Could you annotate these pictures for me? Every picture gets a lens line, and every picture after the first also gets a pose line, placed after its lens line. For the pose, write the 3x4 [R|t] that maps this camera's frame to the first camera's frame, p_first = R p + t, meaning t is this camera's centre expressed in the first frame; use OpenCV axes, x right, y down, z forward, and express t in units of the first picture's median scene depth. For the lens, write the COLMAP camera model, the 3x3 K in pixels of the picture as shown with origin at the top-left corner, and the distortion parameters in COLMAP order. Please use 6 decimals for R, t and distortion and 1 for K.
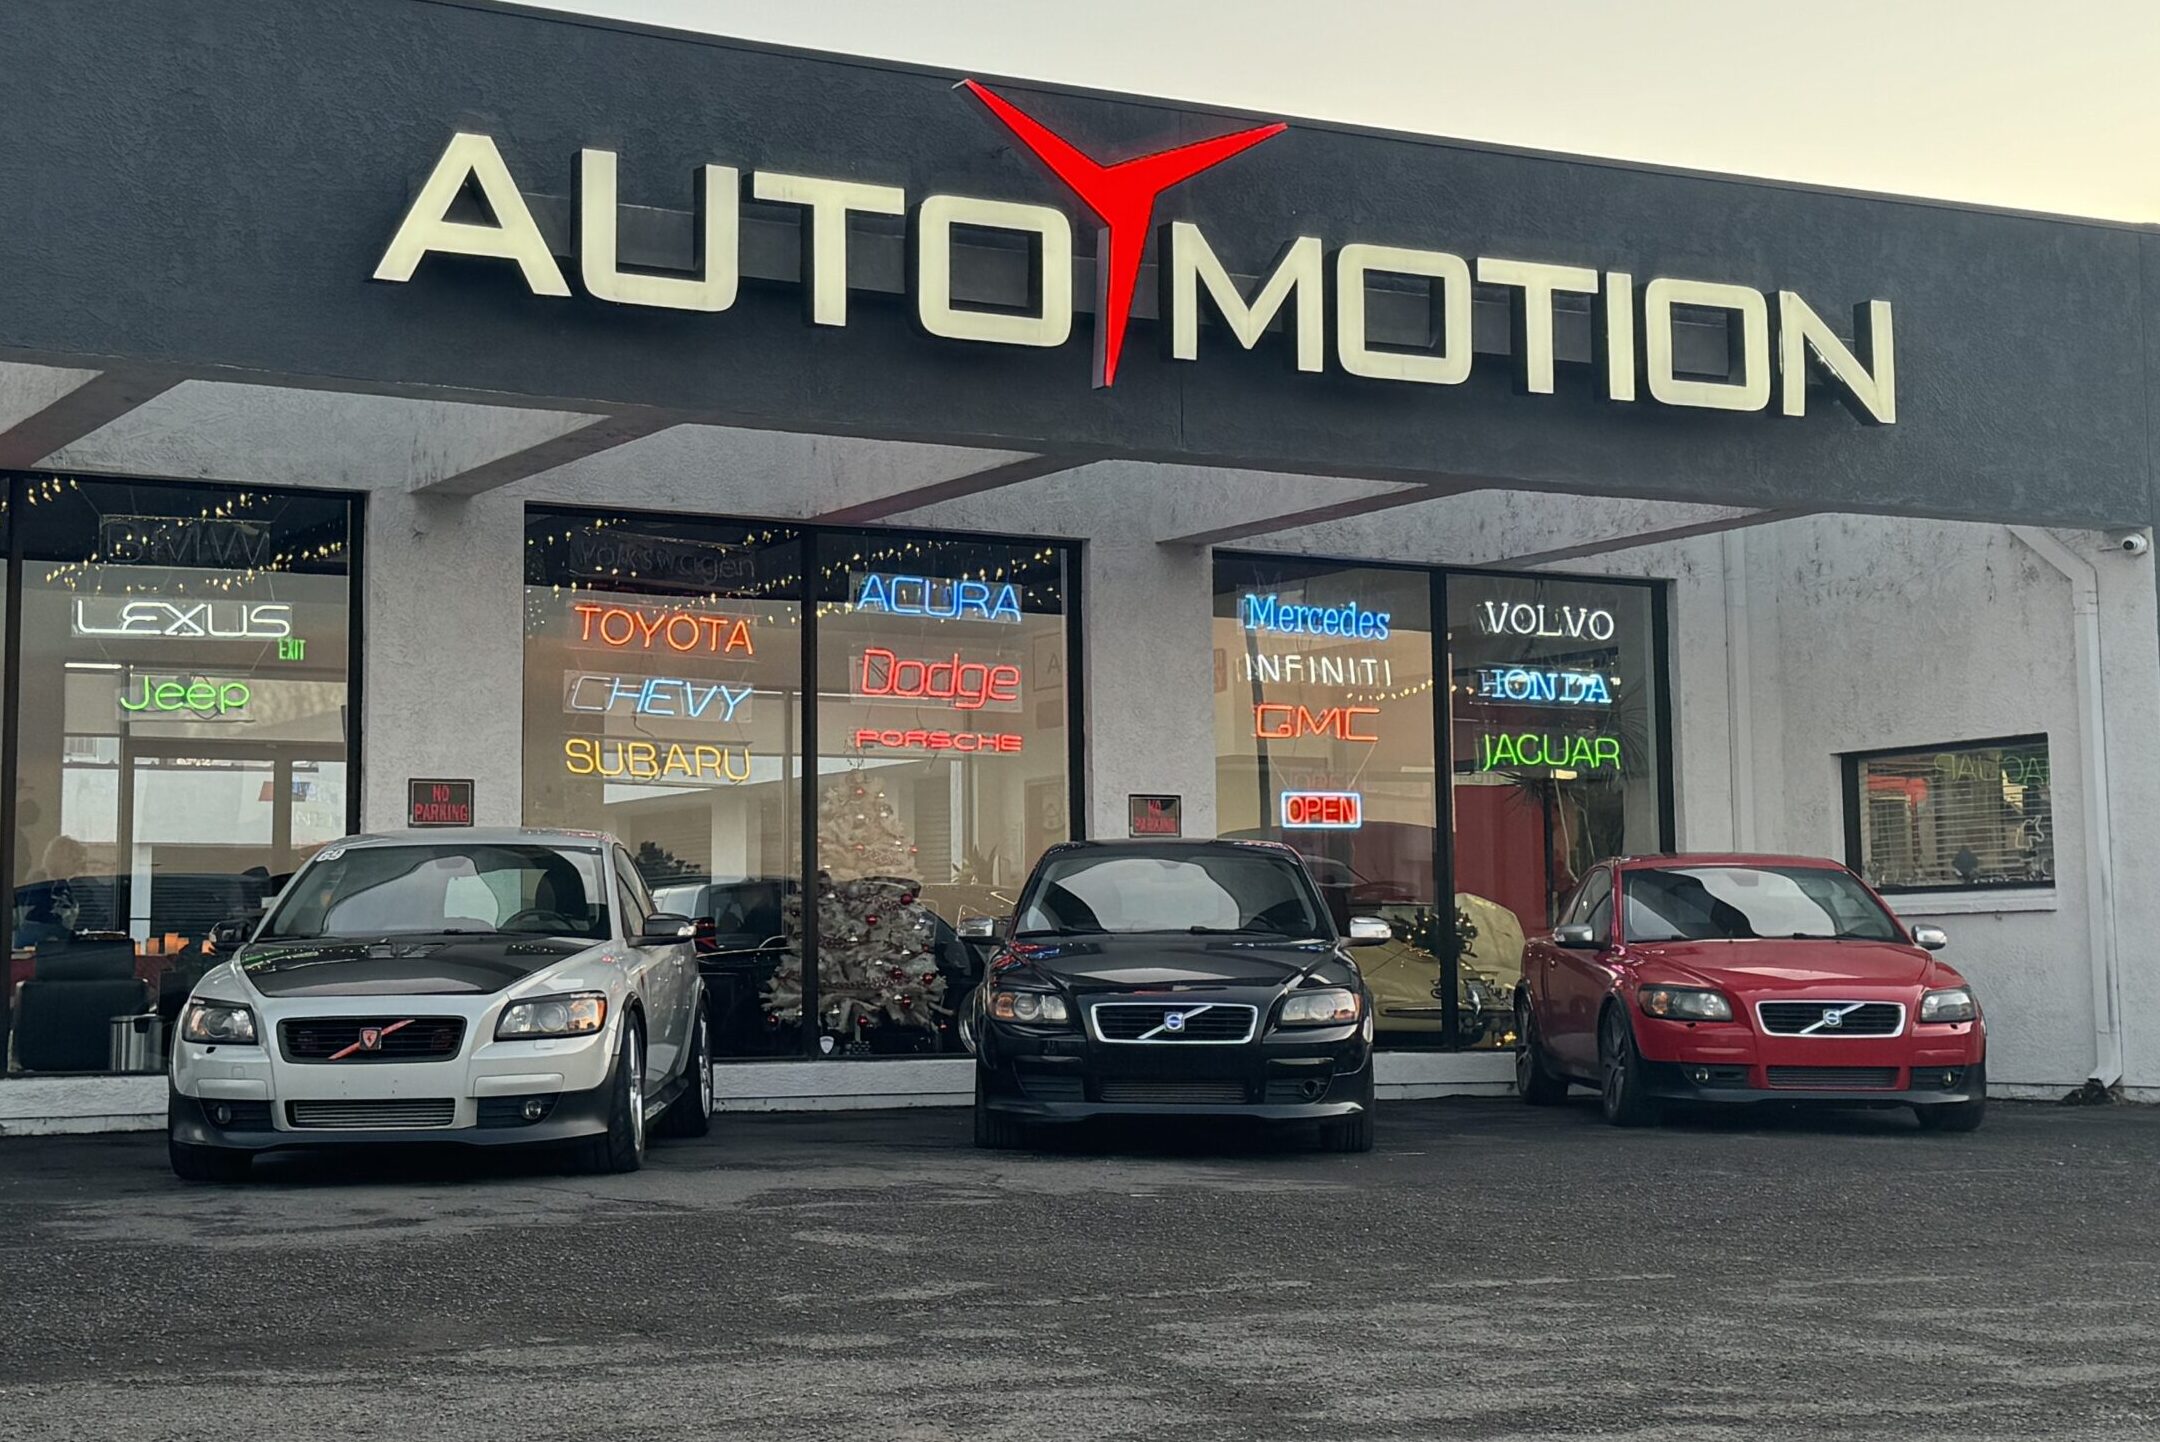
lens RADIAL K [[3492.8, 0, 1009.3], [0, 3492.8, 554.1], [0, 0, 1]] dist [0.172717, -0.086794]
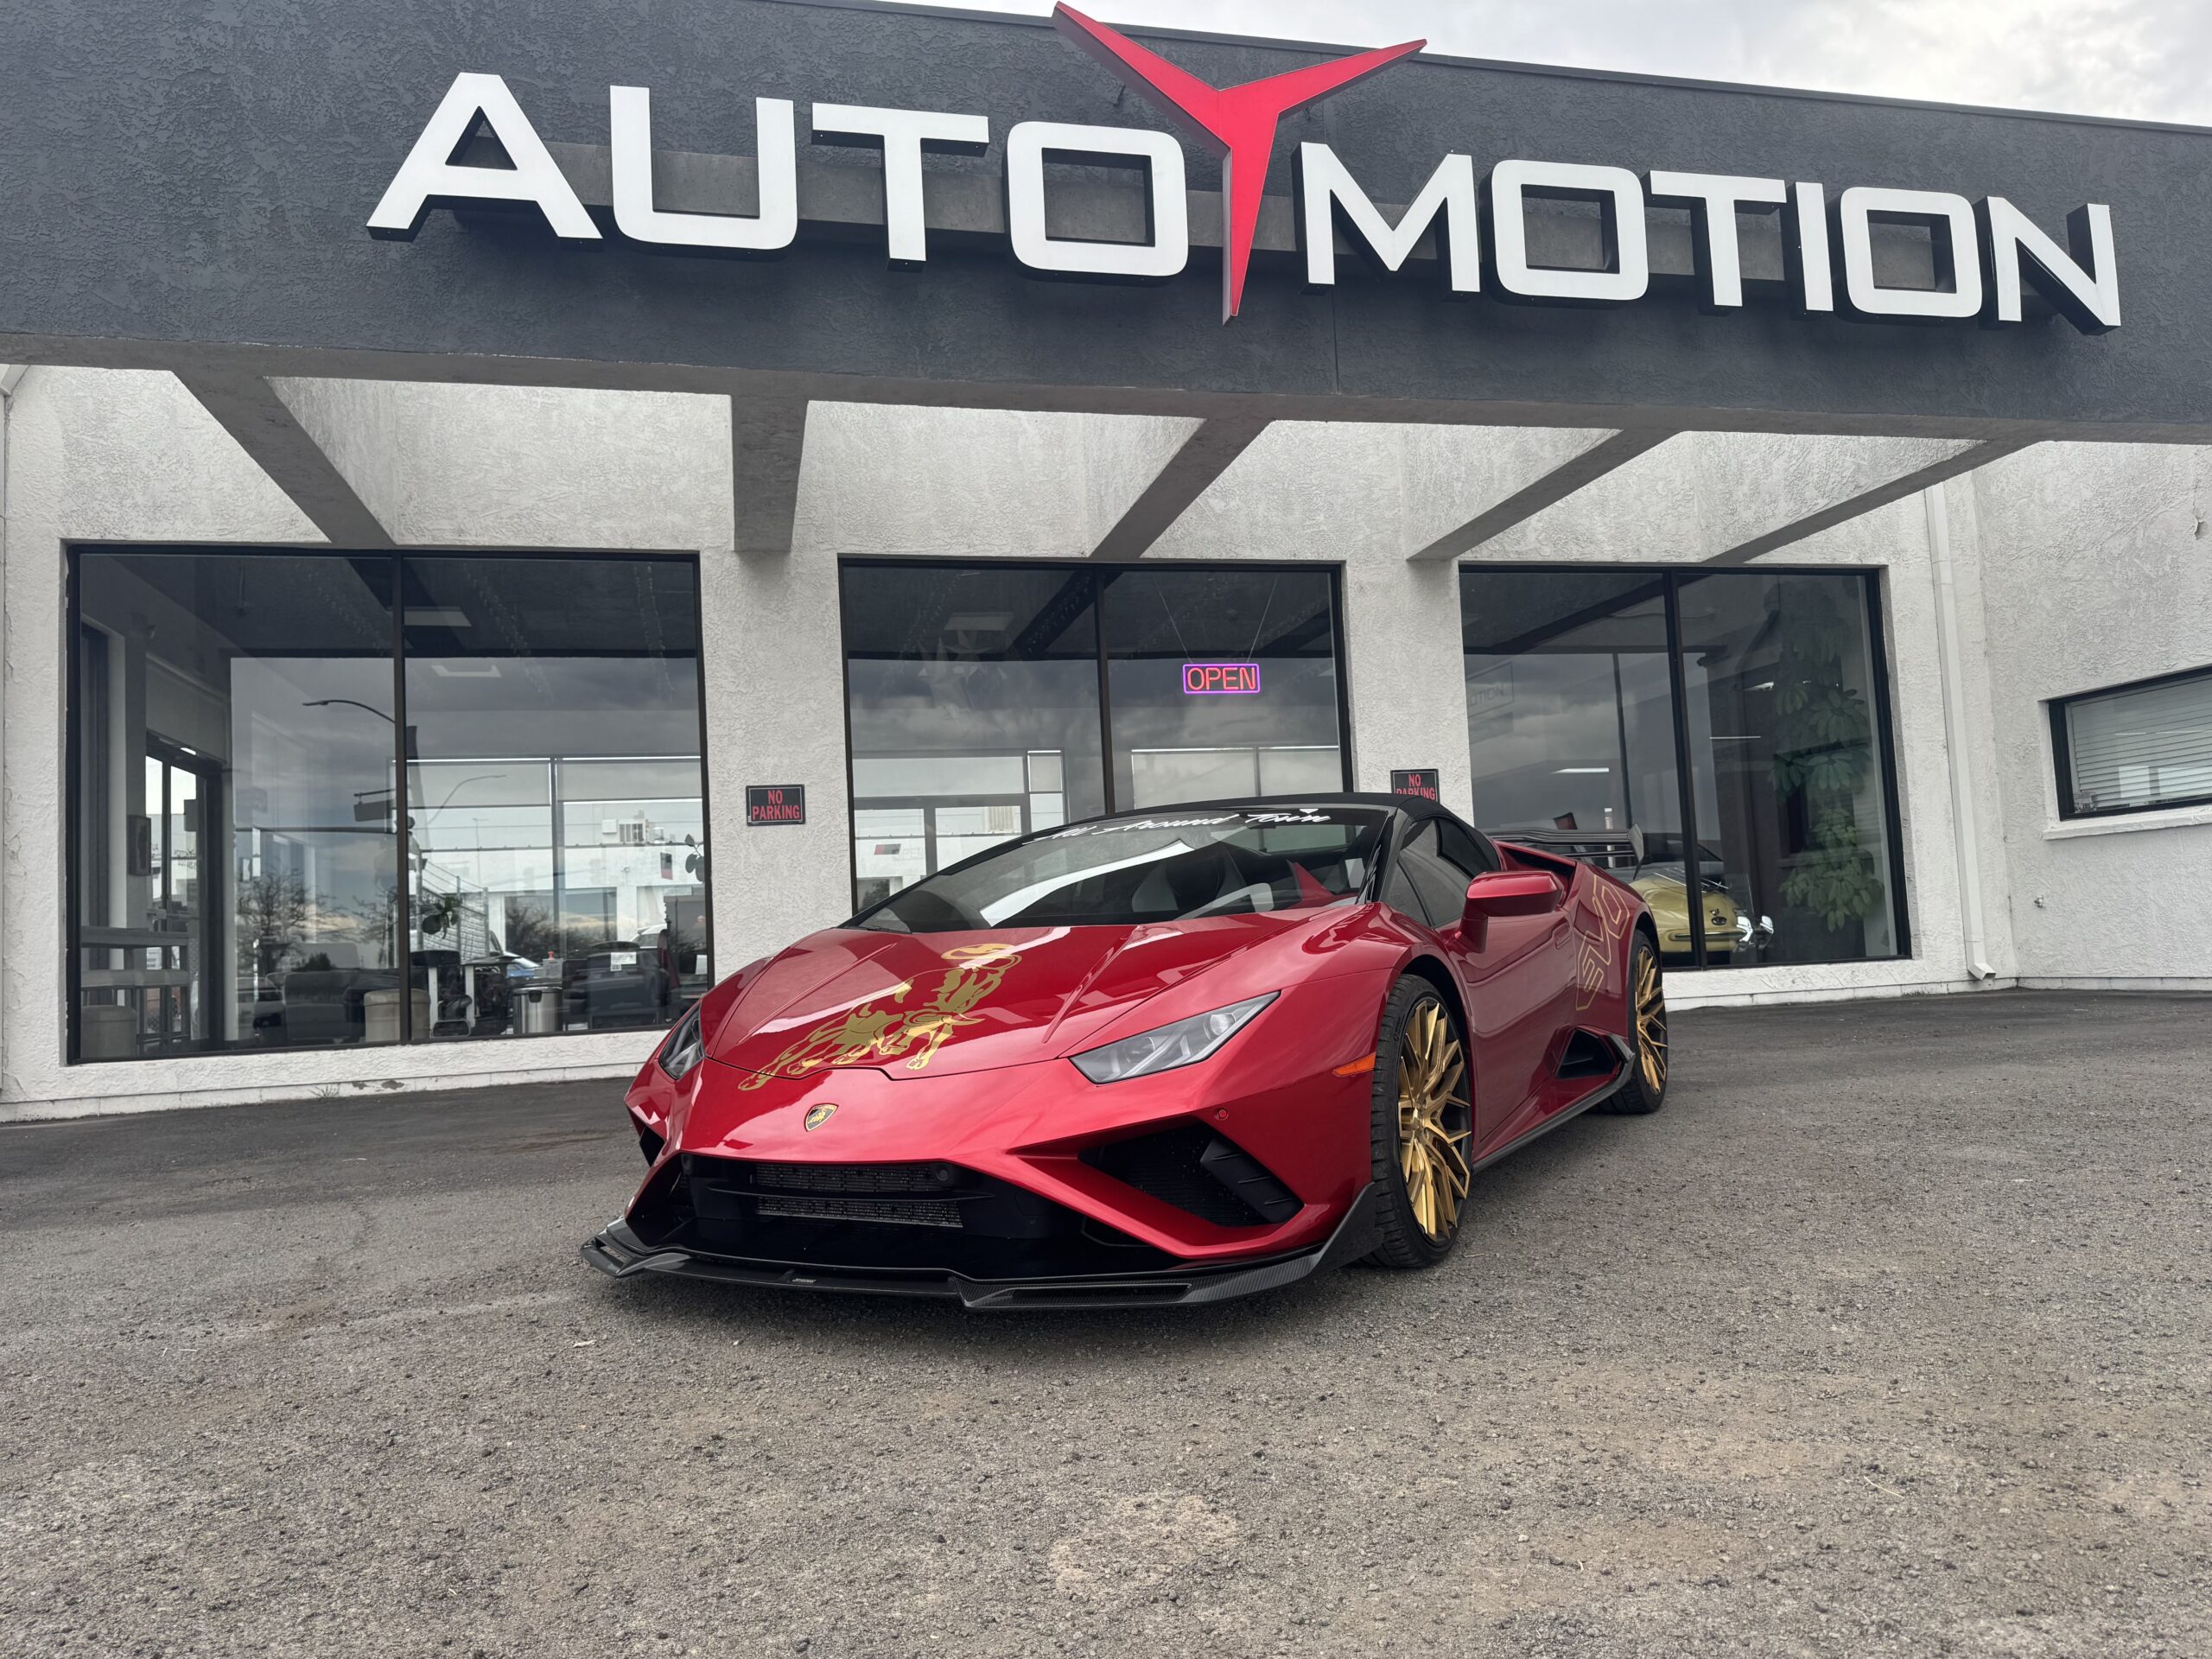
lens RADIAL K [[1568.9, 0, 1106.0], [0, 1568.9, 829.5], [0, 0, 1]] dist [0.062437, -0.078536]
pose [[0.962061, -0.061601, -0.265790, 0.095370], [0.076710, 0.995953, 0.046834, 0.065763], [0.261829, -0.065446, 0.962893, 0.533379]]
